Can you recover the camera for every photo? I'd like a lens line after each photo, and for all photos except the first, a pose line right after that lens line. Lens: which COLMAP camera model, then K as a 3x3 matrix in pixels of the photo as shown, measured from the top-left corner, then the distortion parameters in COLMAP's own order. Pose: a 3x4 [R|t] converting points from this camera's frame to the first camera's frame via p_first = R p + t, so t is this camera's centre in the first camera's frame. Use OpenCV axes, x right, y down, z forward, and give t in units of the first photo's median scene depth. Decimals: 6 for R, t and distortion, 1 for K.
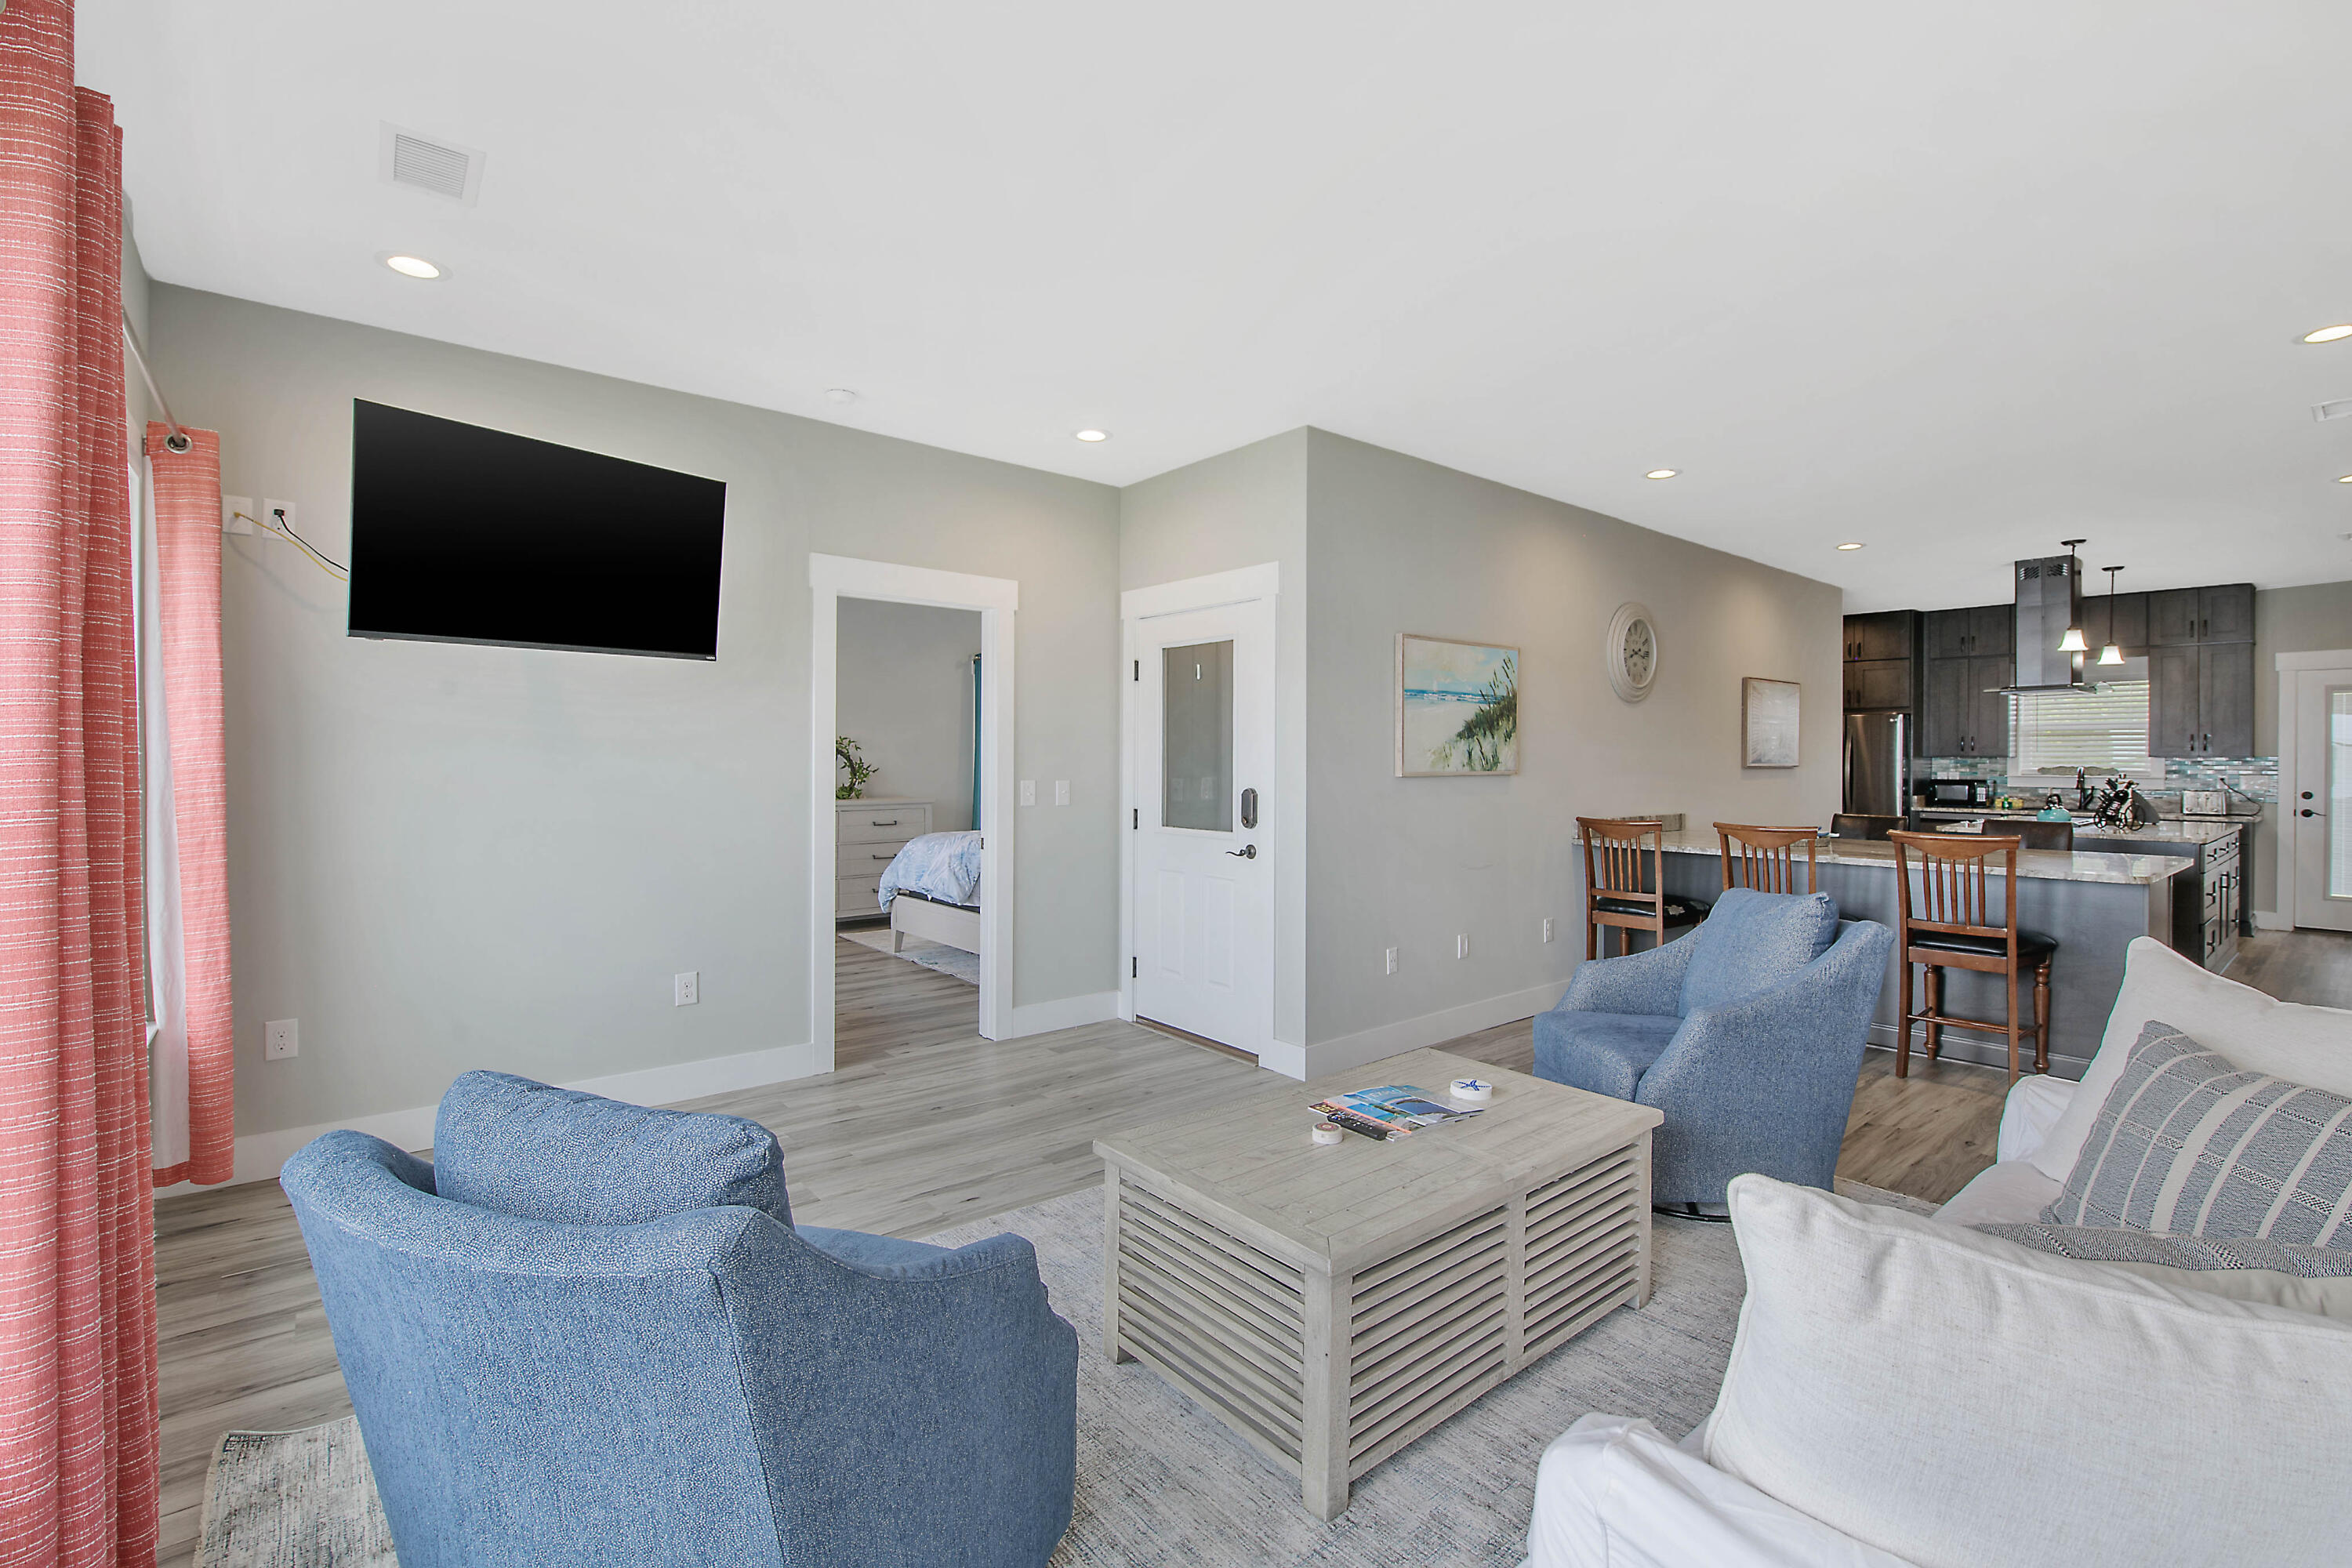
lens RADIAL K [[1059.3, 0, 1167.9], [0, 1059.3, 758.0], [0, 0, 1]] dist [-0.001804, -0.004026]
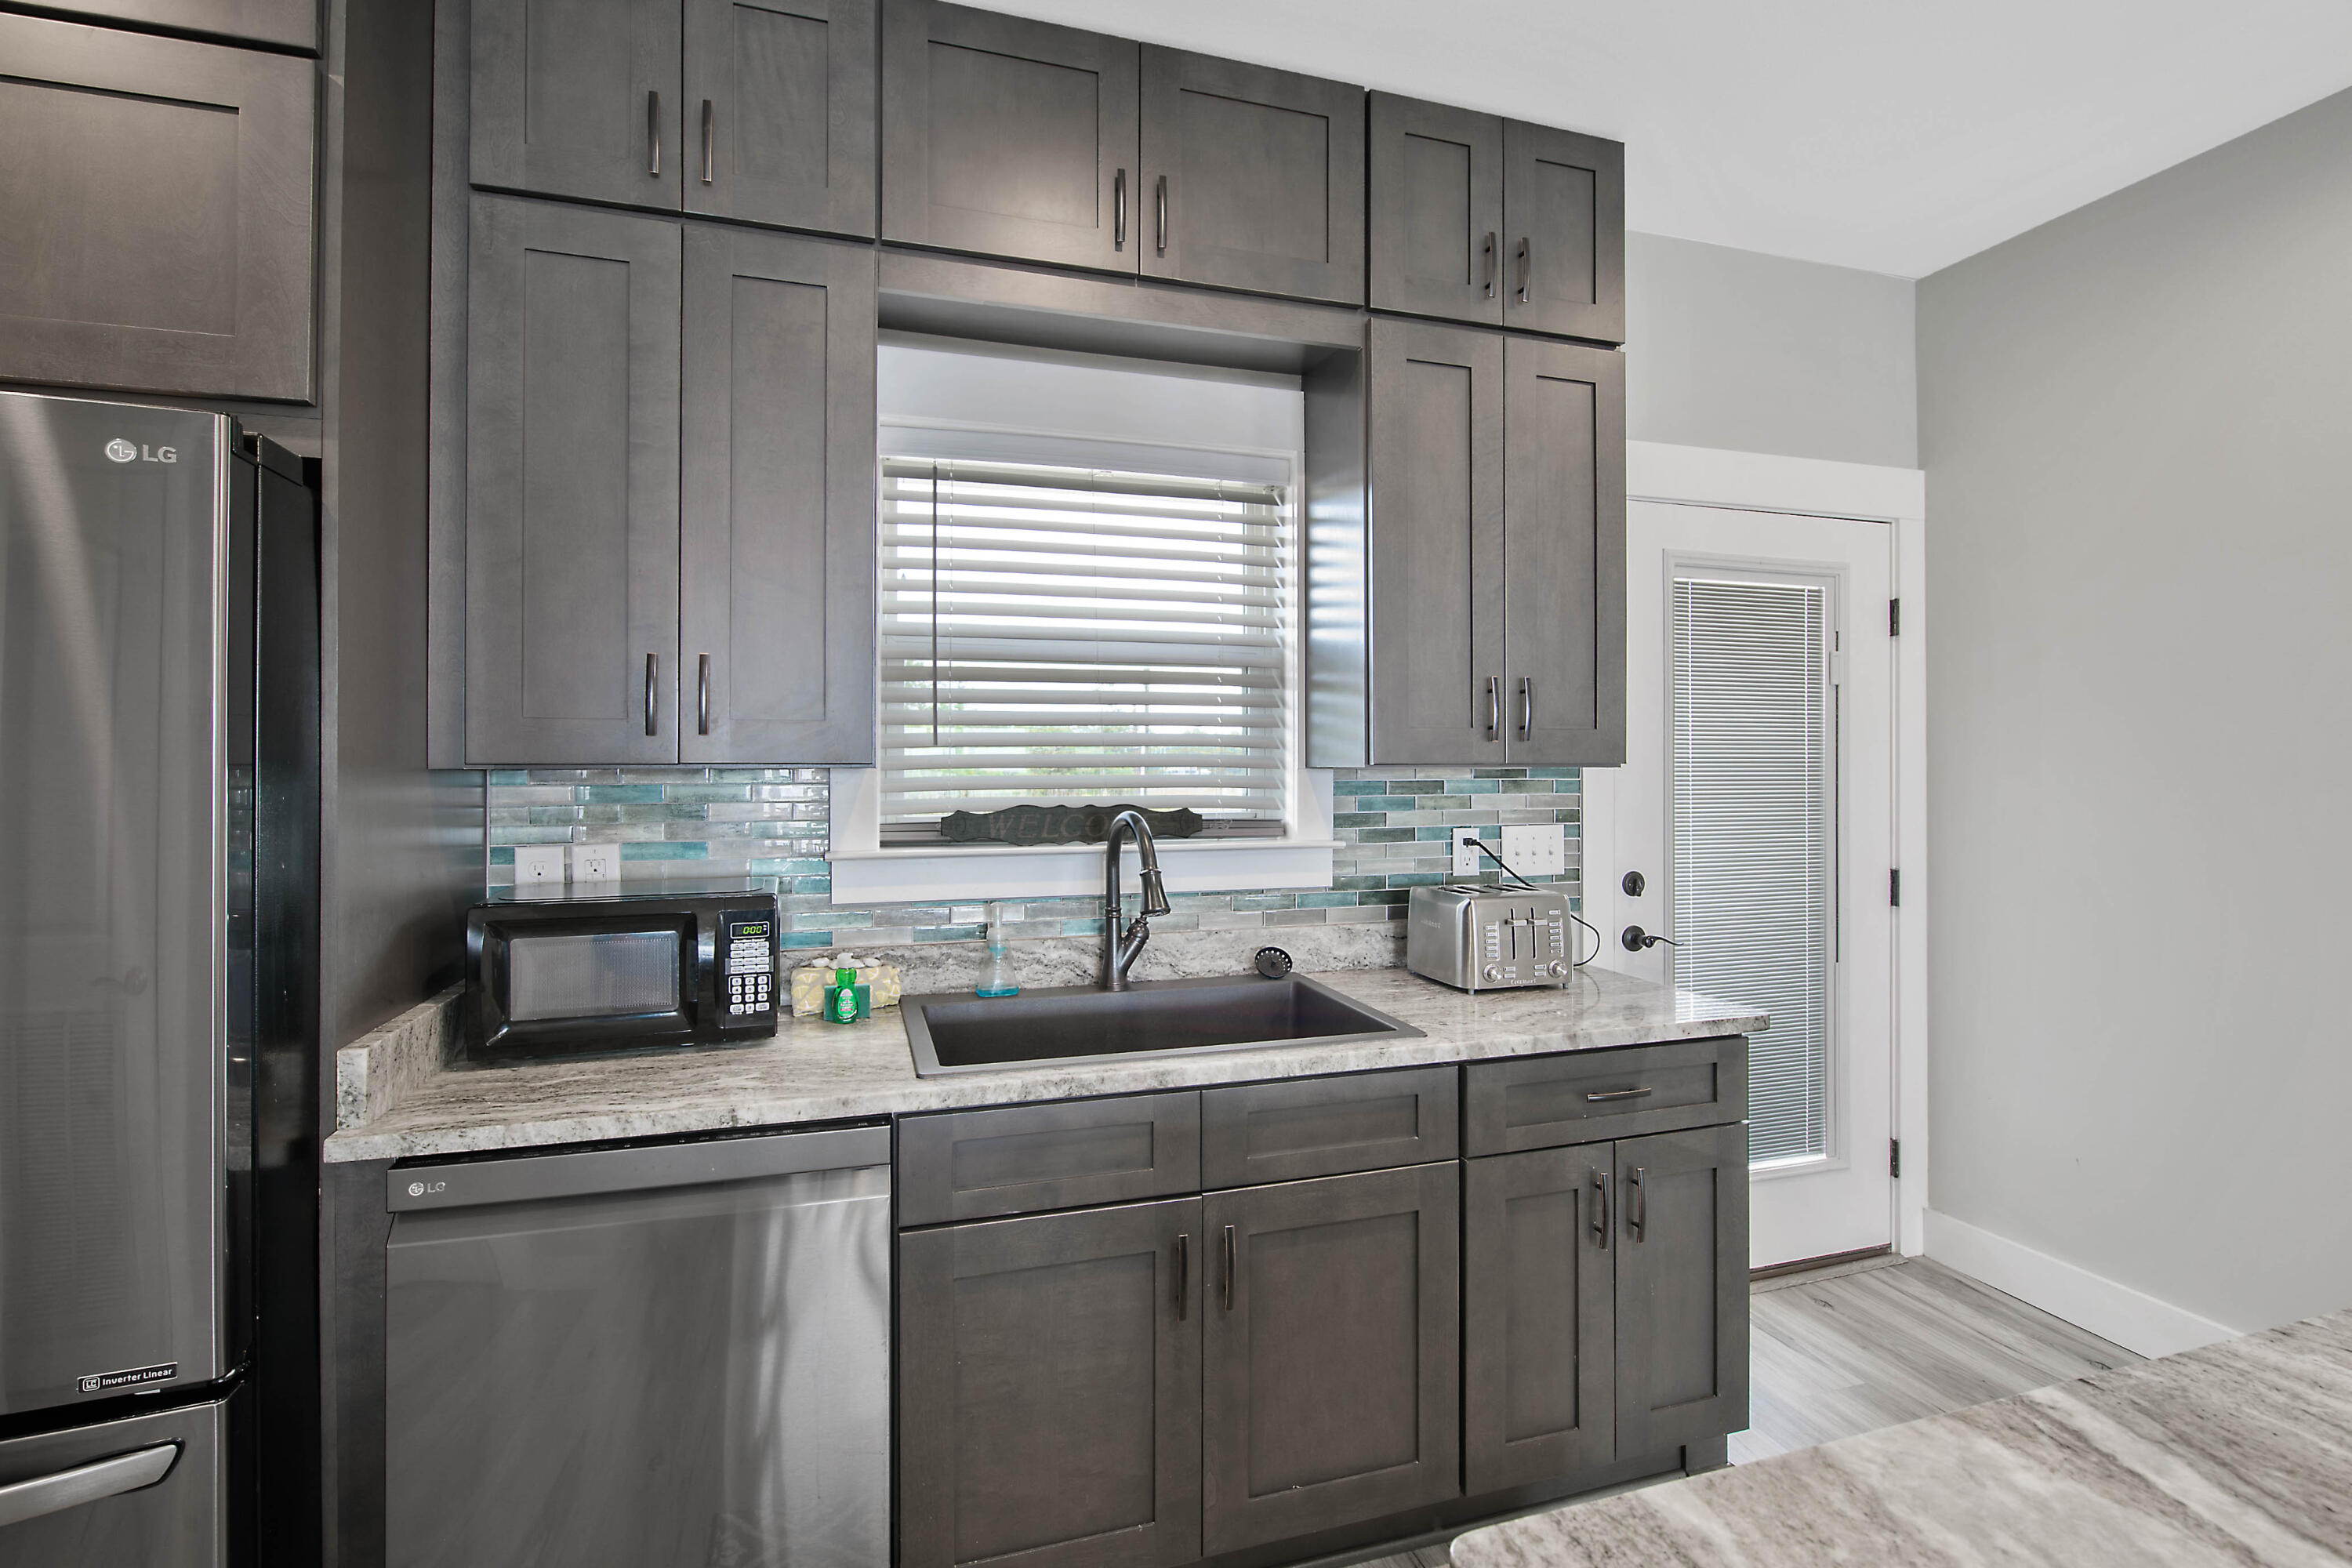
lens RADIAL K [[1126.1, 0, 1285.9], [0, 1126.1, 759.9], [0, 0, 1]] dist [0.002593, -0.006019]
pose [[0.324944, 0.003800, 0.945726, 0.695666], [0.003385, 0.999981, -0.005181, -0.001562], [-0.945727, 0.004885, 0.324925, 0.958756]]
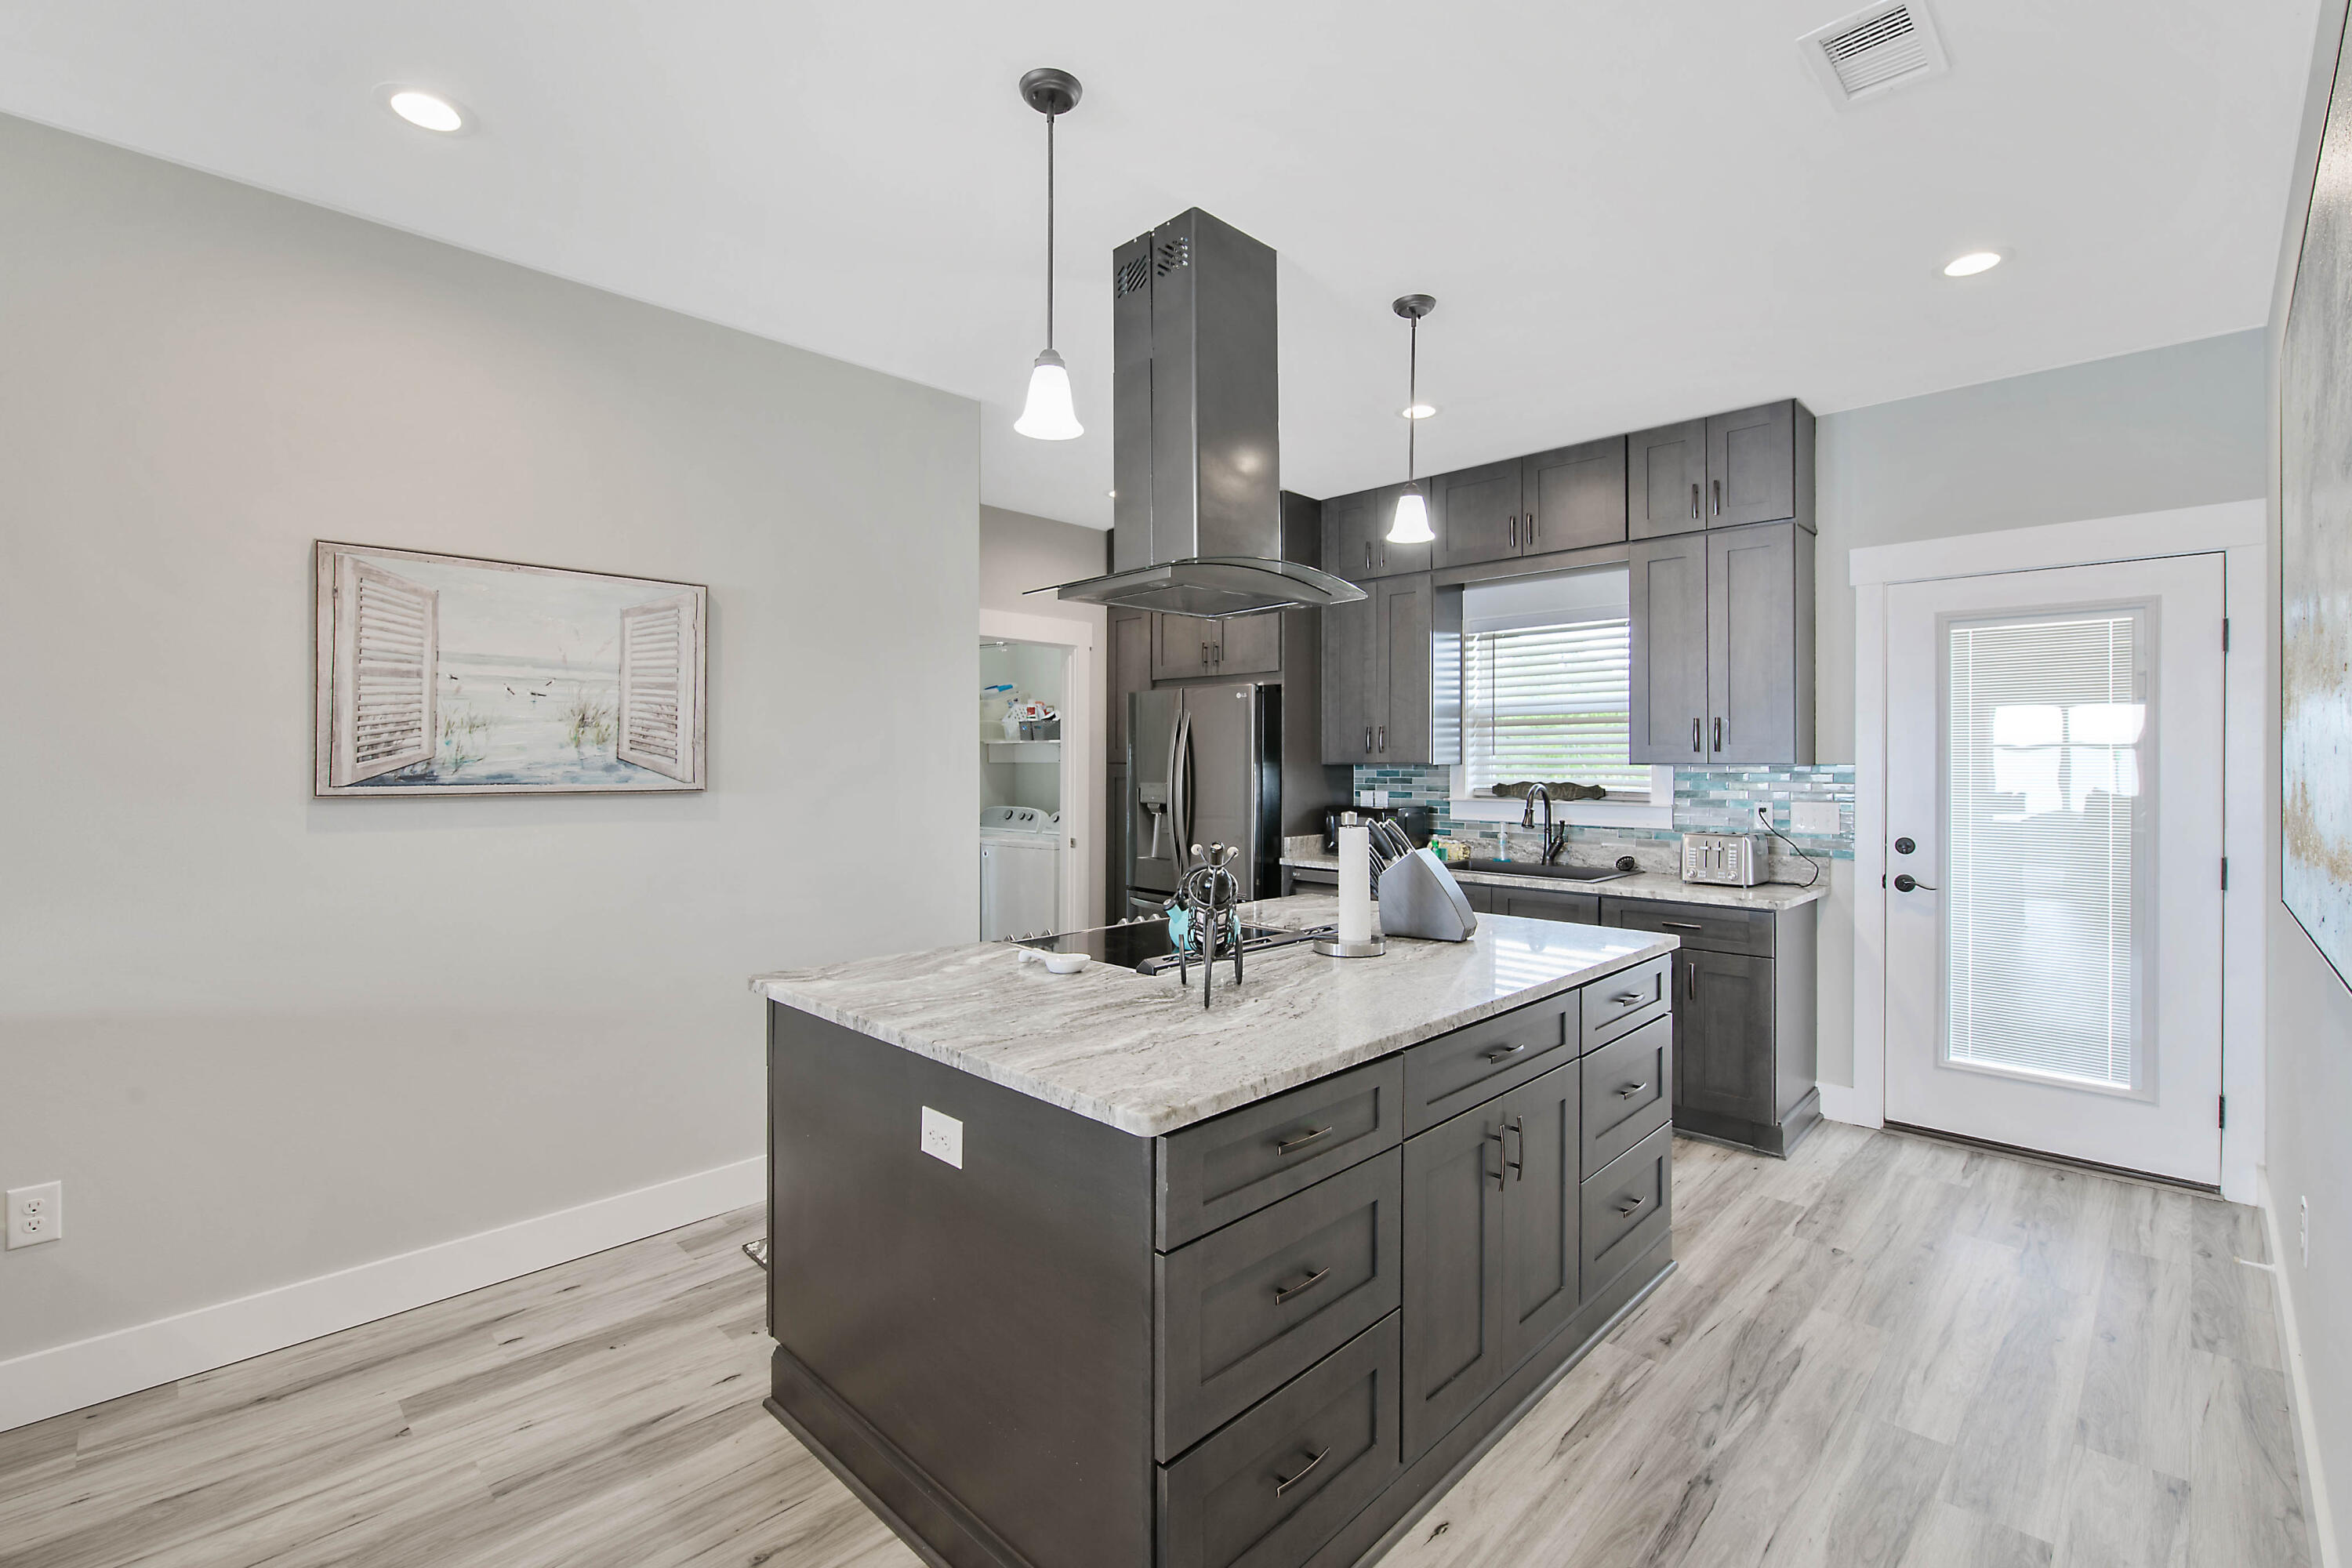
lens RADIAL K [[1042.6, 0, 1175.7], [0, 1042.6, 768.7], [0, 0, 1]] dist [-0.001439, -0.000700]
pose [[0.995301, -0.001299, 0.096823, 0.688259], [0.000844, 0.999988, 0.004741, -0.002006], [-0.096828, -0.004637, 0.995290, 0.544985]]
